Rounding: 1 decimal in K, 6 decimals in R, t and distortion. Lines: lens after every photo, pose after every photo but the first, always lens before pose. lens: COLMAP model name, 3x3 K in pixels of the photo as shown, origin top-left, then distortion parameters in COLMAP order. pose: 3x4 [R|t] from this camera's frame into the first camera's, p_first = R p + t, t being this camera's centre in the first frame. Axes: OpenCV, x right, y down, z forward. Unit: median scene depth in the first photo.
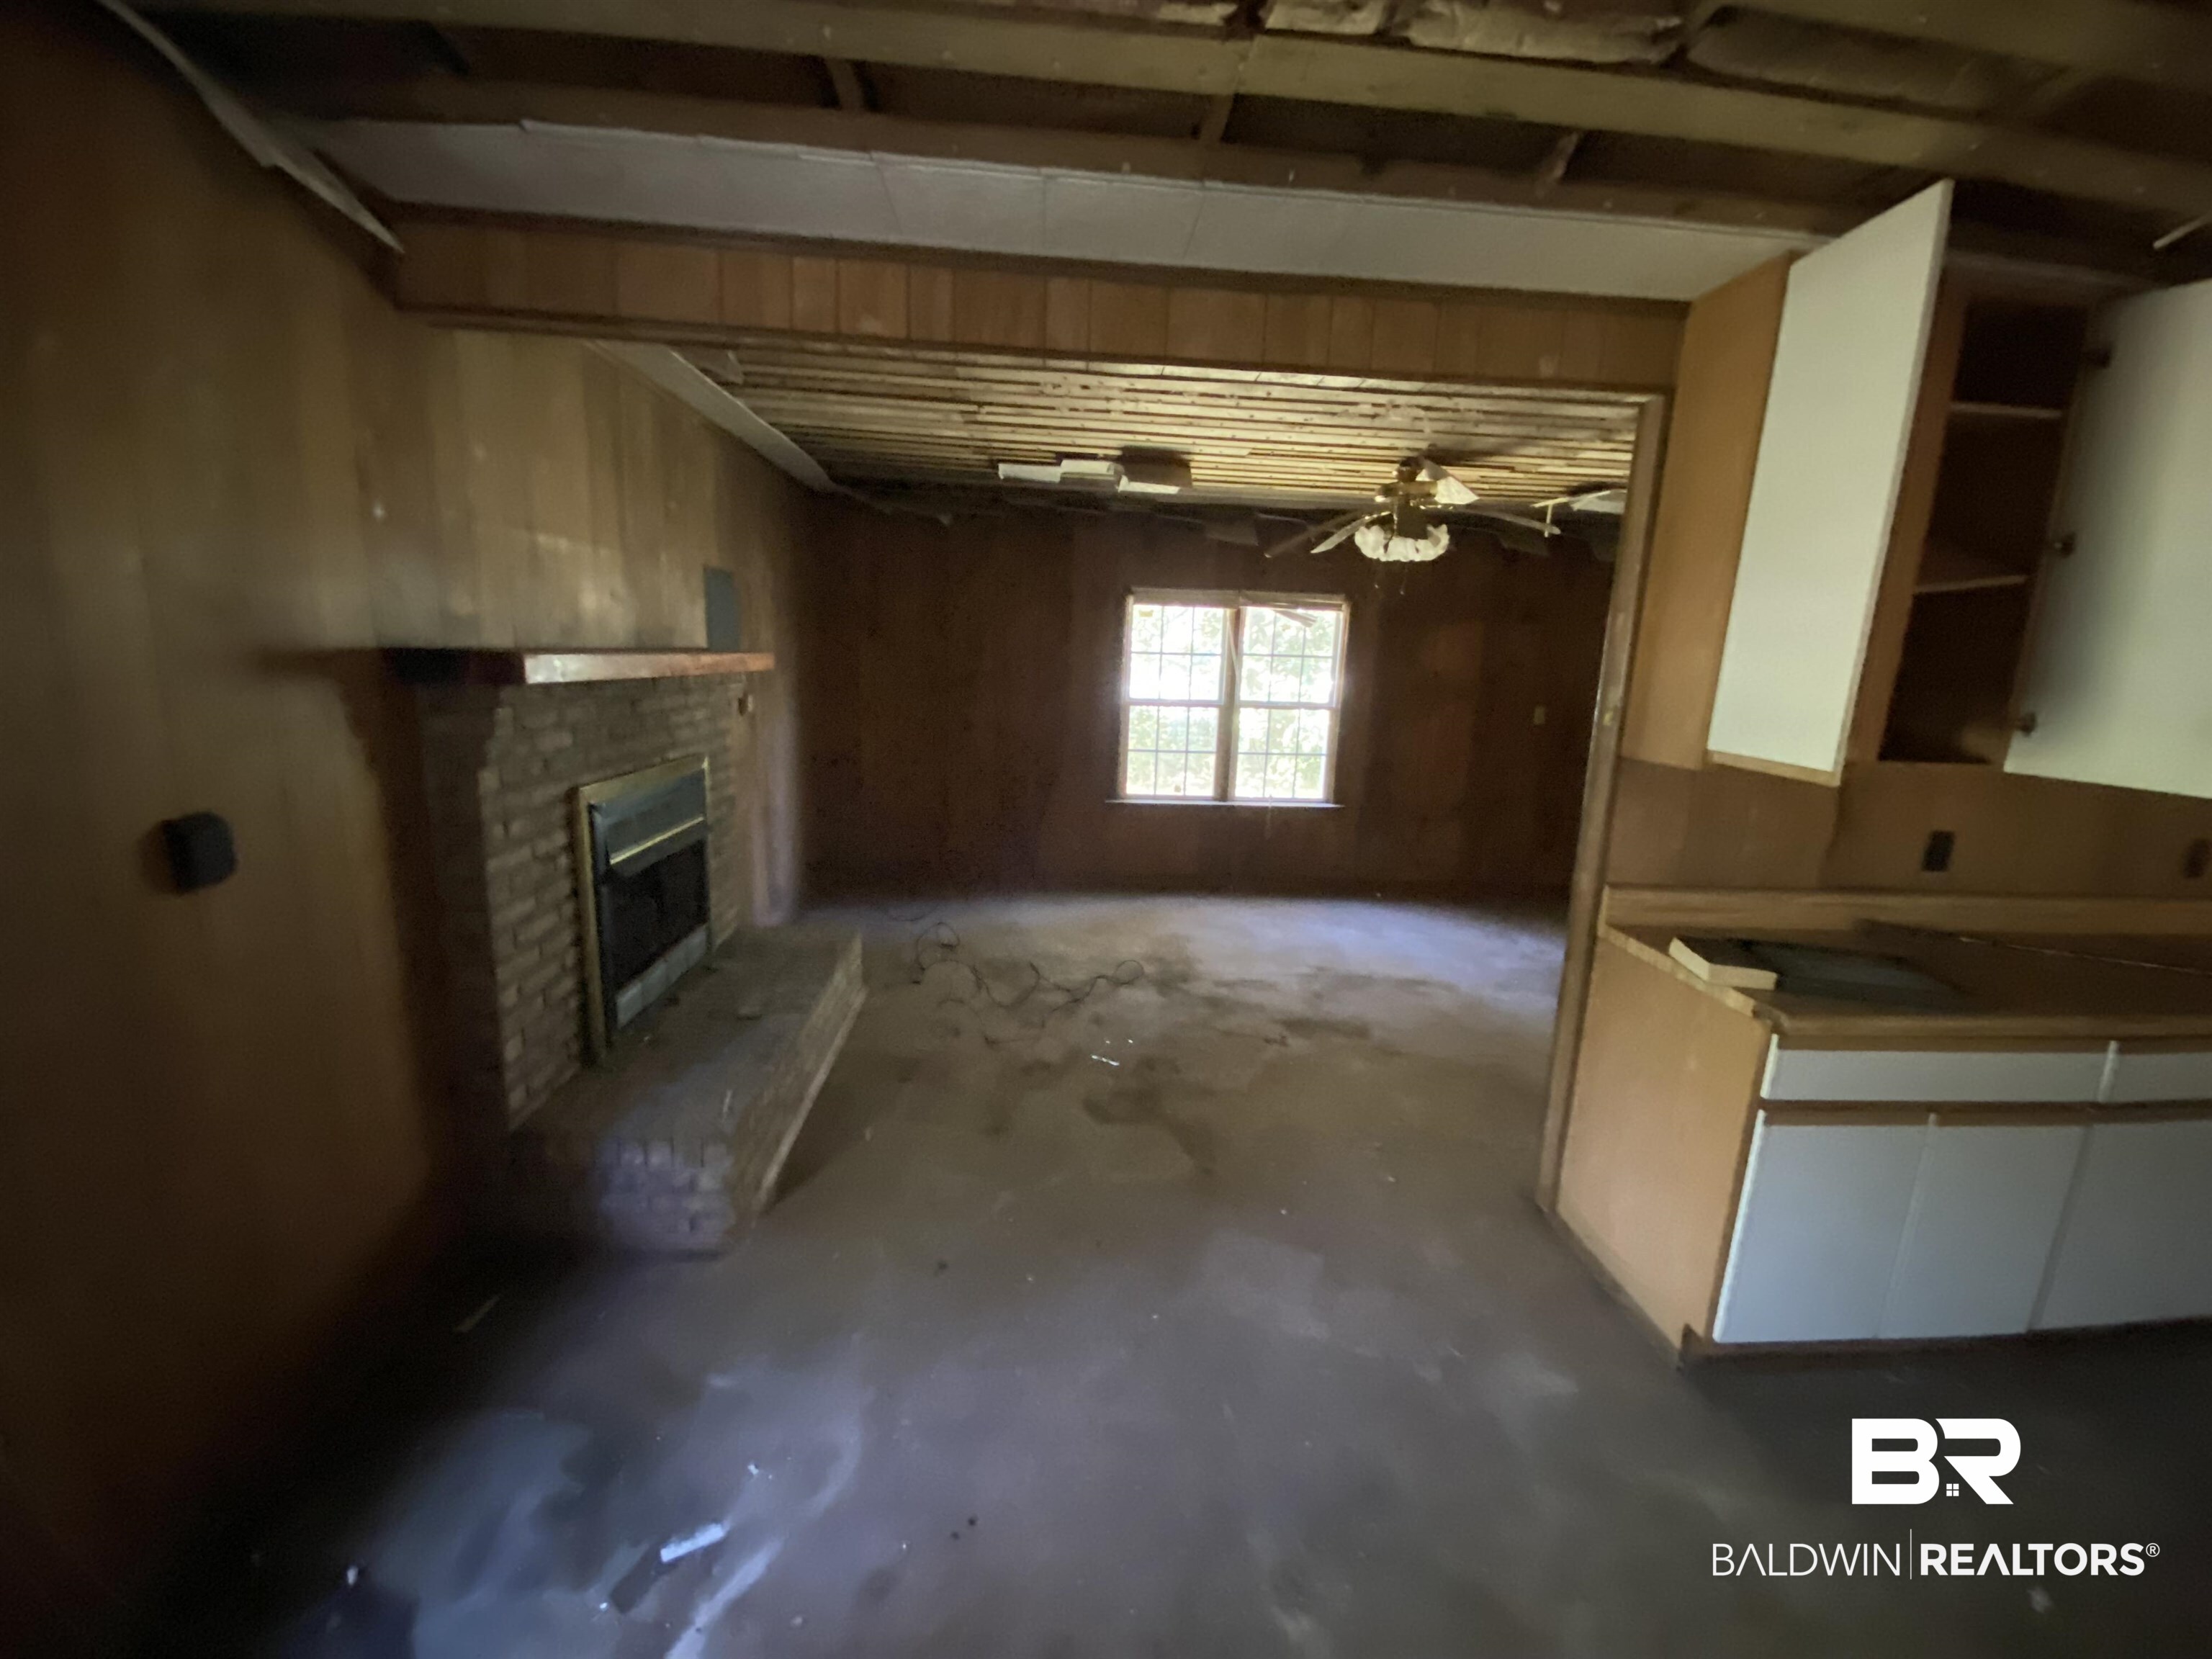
lens RADIAL K [[896.0, 0, 1114.1], [0, 896.0, 833.4], [0, 0, 1]] dist [-0.003815, -0.000252]
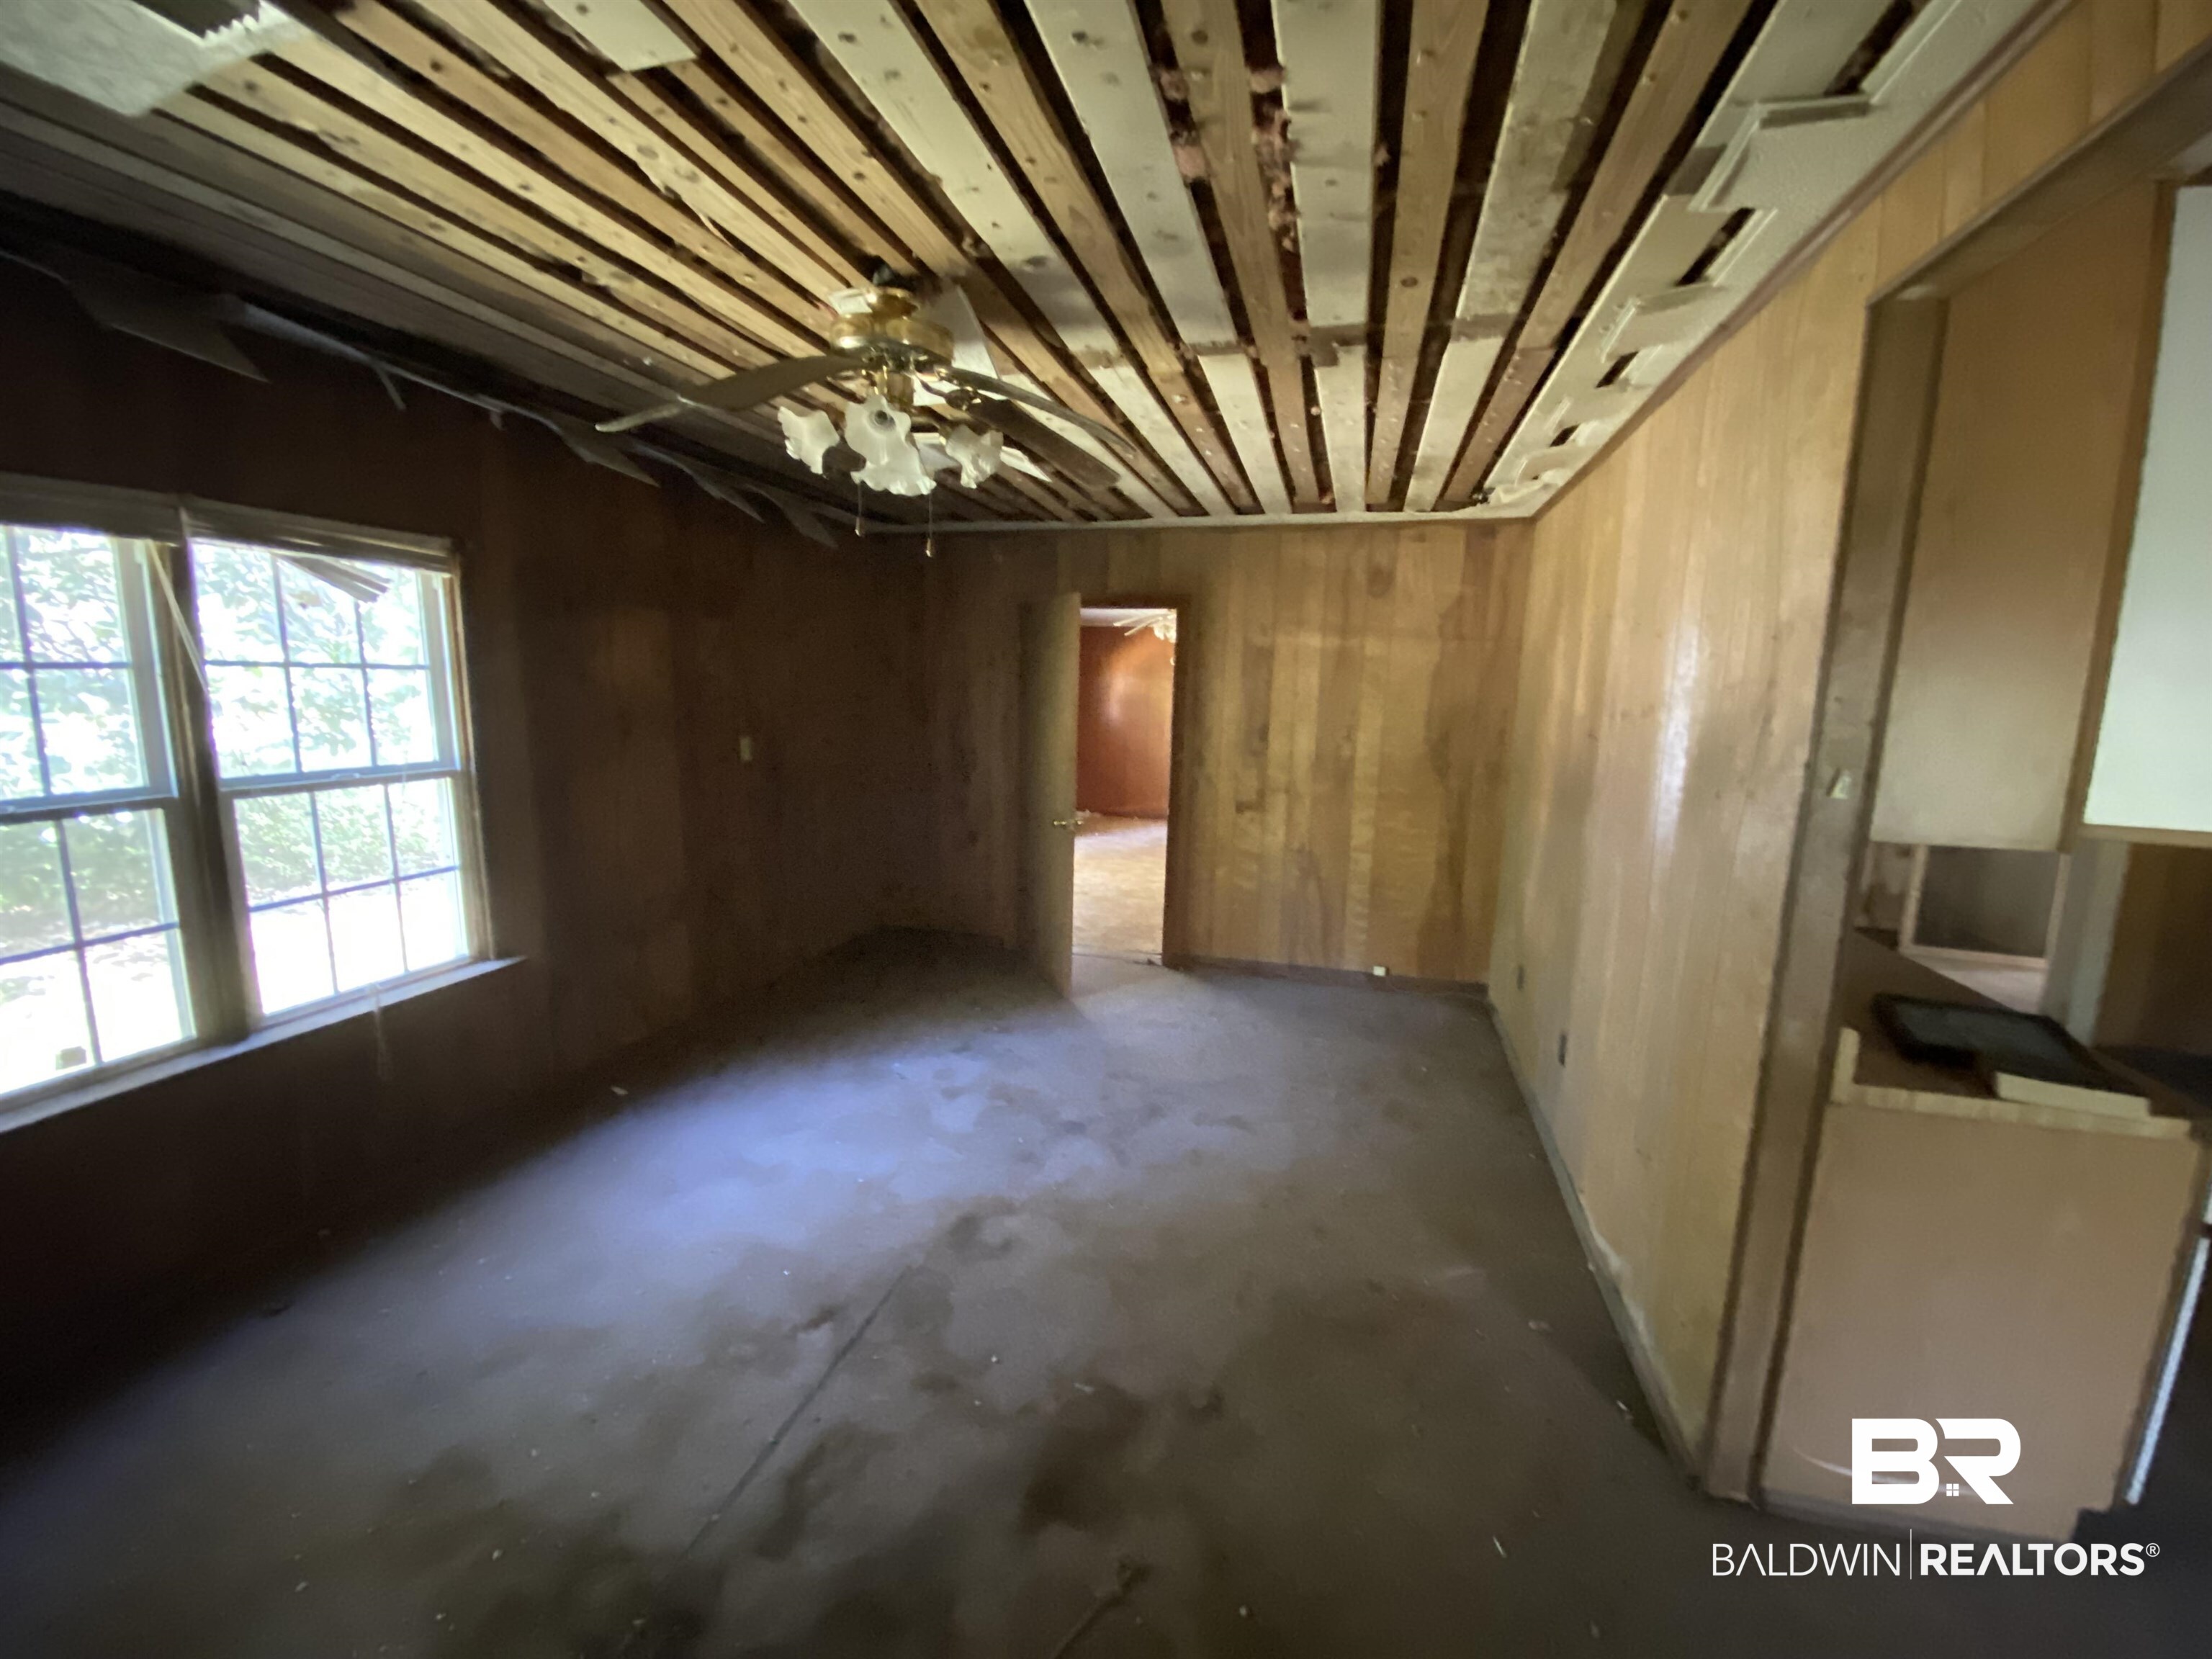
lens RADIAL K [[896.0, 0, 1108.7], [0, 896.0, 822.2], [0, 0, 1]] dist [-0.003815, -0.000252]
pose [[0.334936, -0.164828, 0.927712, -0.098375], [0.172791, 0.978628, 0.111491, -0.108050], [-0.926262, 0.122957, 0.356258, 0.510732]]
